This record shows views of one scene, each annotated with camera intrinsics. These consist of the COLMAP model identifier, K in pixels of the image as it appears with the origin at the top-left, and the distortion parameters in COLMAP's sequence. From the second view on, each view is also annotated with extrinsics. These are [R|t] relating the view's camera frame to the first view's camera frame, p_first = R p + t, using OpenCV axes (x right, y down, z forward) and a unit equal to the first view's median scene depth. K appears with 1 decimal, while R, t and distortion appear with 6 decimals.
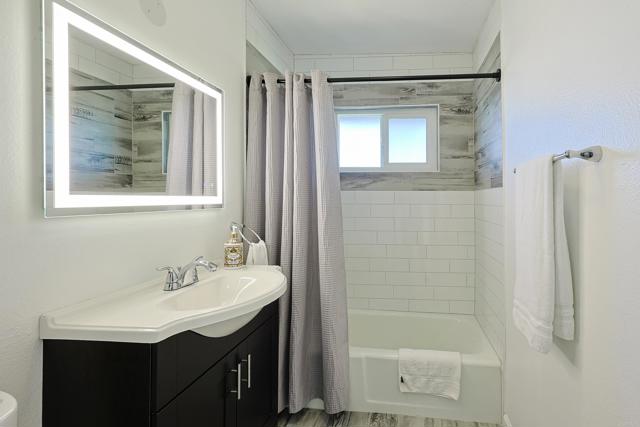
lens RADIAL K [[549.0, 0, 319.7], [0, 549.0, 213.5], [0, 0, 1]] dist [-0.004858, -0.010722]
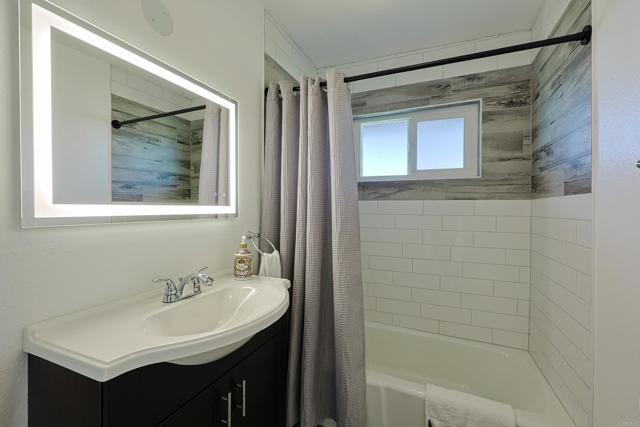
lens RADIAL K [[216.8, 0, 322.1], [0, 216.8, 214.2], [0, 0, 1]] dist [0.001189, 0.000142]
pose [[0.949136, 0.011196, -0.314668, 0.096249], [-0.010540, 0.999937, 0.003787, -0.019162], [0.314690, -0.000277, 0.949194, 0.645753]]
